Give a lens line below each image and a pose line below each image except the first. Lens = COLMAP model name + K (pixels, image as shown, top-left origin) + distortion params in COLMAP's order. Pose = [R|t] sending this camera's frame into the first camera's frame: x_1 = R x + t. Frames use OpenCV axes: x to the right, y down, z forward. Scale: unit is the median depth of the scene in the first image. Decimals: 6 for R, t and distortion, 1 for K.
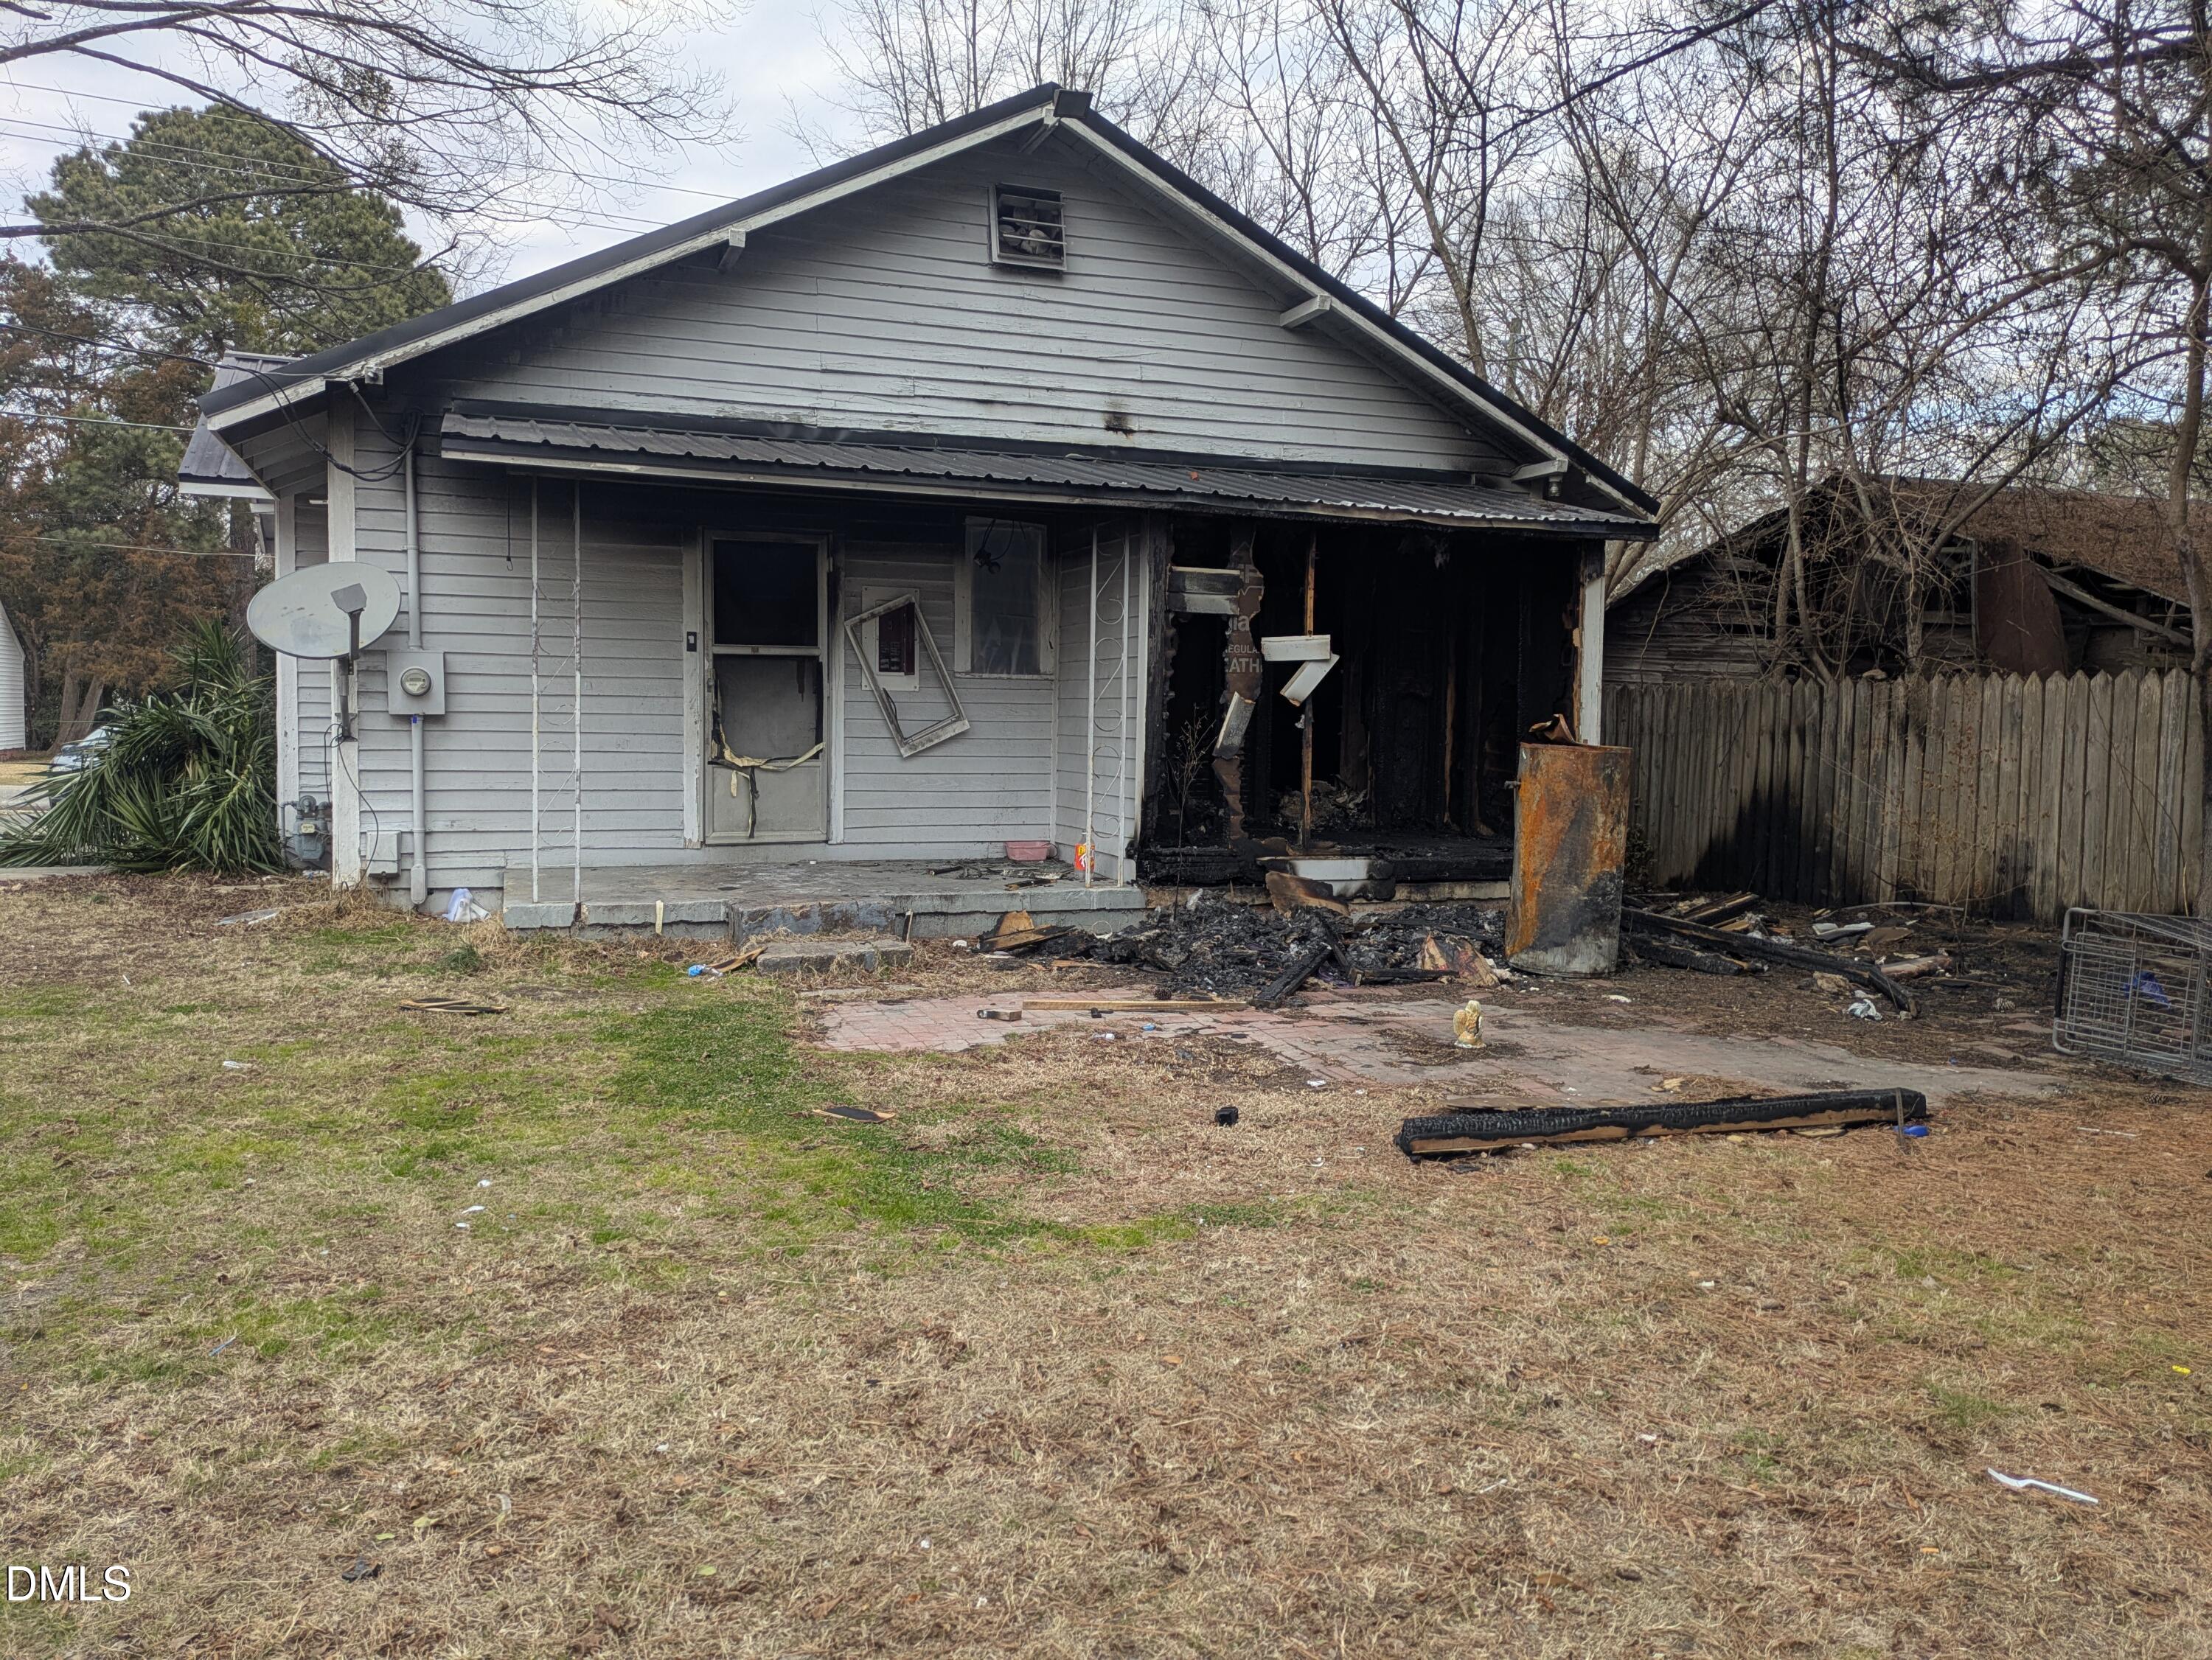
lens RADIAL K [[1676.5, 0, 1103.9], [0, 1676.5, 827.9], [0, 0, 1]] dist [0.028543, -0.020210]
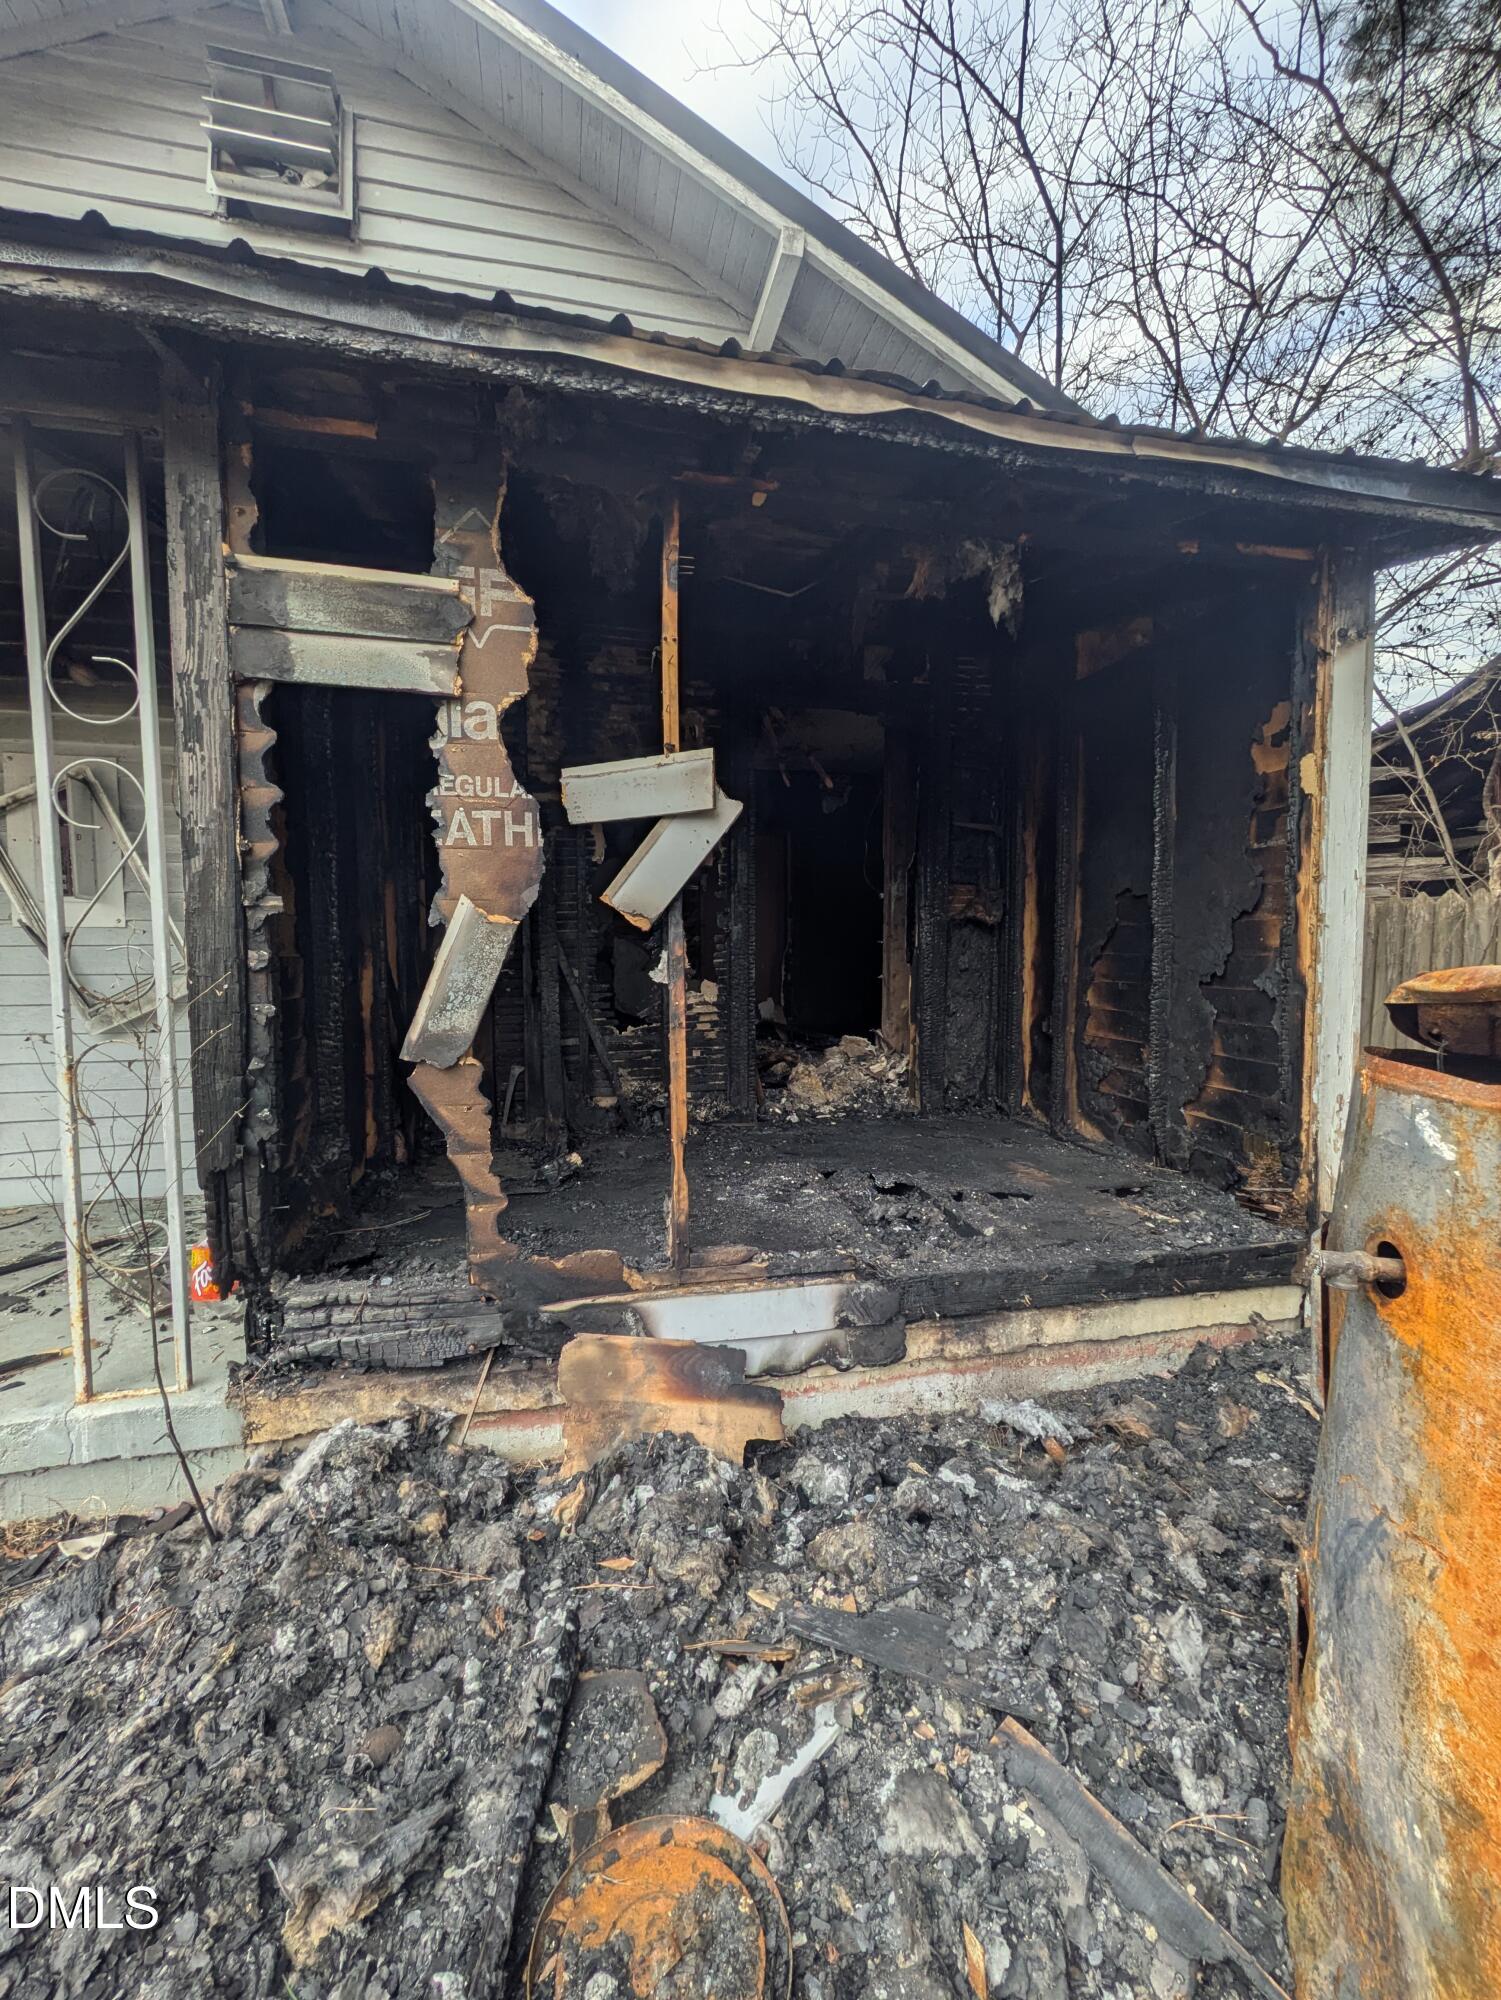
lens RADIAL K [[804.8, 0, 746.0], [0, 804.8, 1008.6], [0, 0, 1]] dist [-0.003898, 0.000205]
pose [[0.990702, -0.010263, -0.135659, 0.166496], [0.009877, 0.999945, -0.003516, -0.052438], [0.135688, 0.002144, 0.990749, 0.807998]]
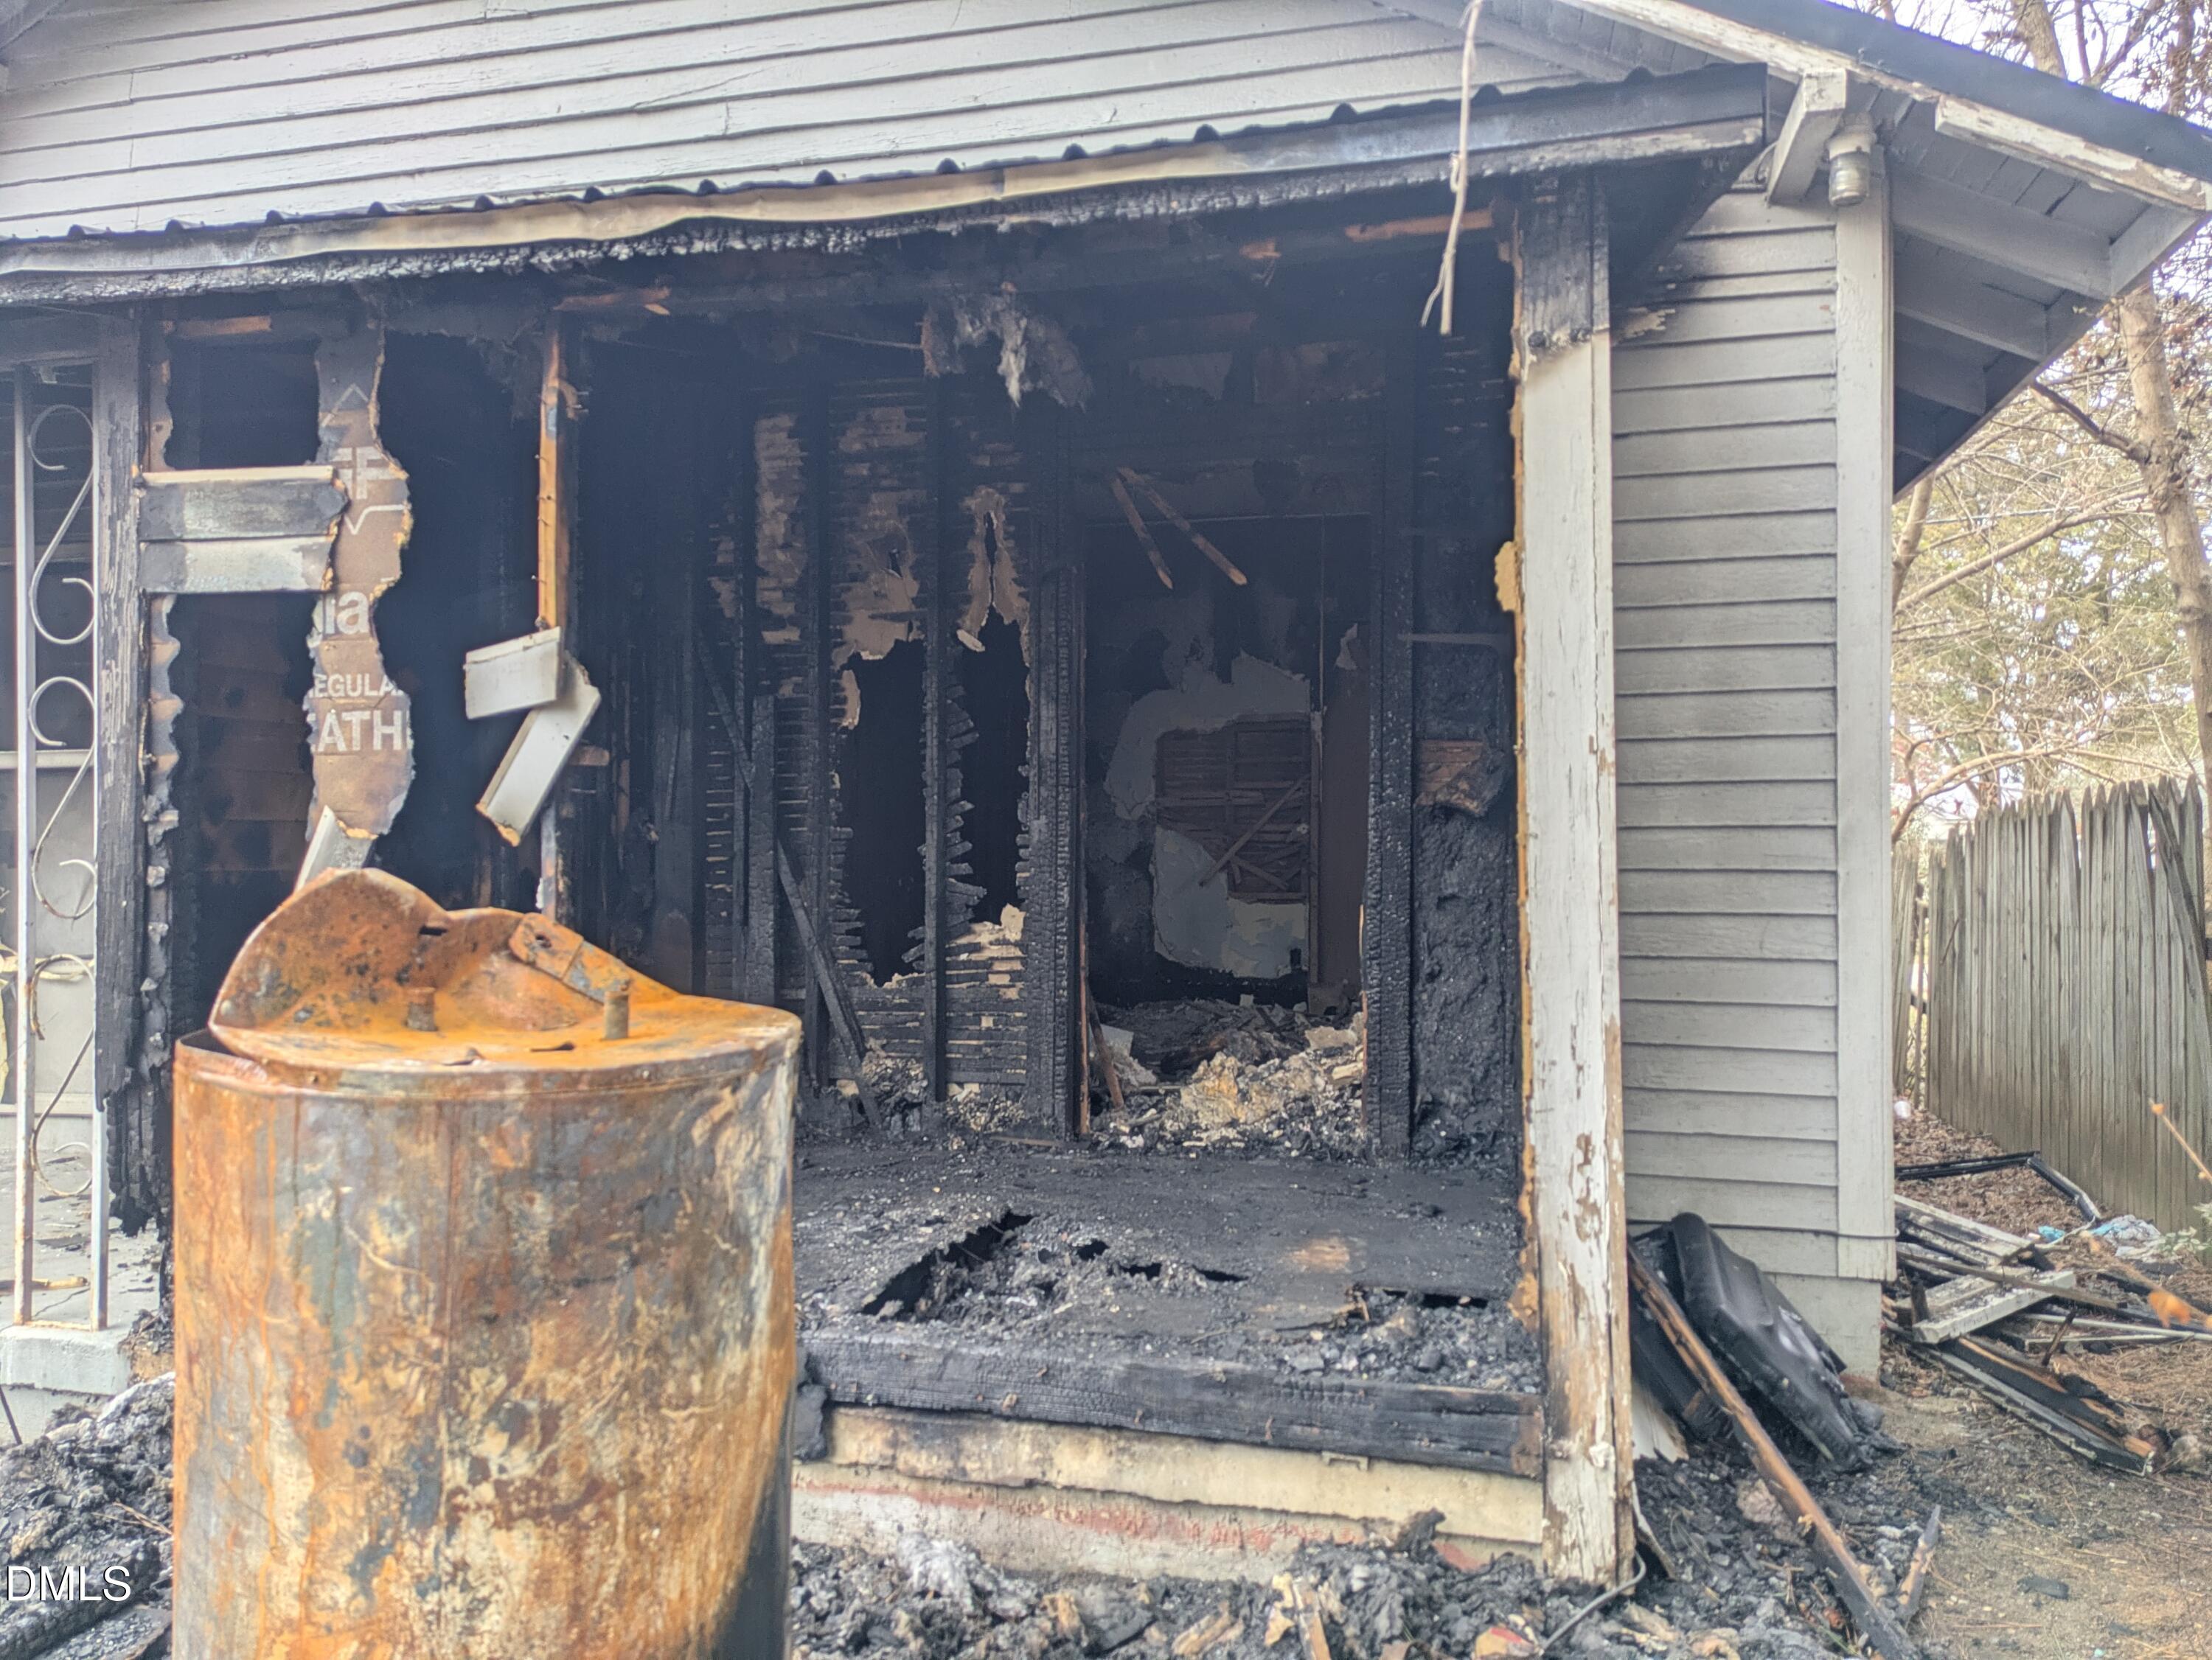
lens RADIAL K [[1676.5, 0, 1105.3], [0, 1676.5, 832.6], [0, 0, 1]] dist [0.028543, -0.020210]
pose [[0.819925, -0.018964, -0.572156, 0.407098], [-0.027701, 0.996966, -0.072741, -0.053655], [0.571800, 0.075491, 0.816912, 0.790557]]
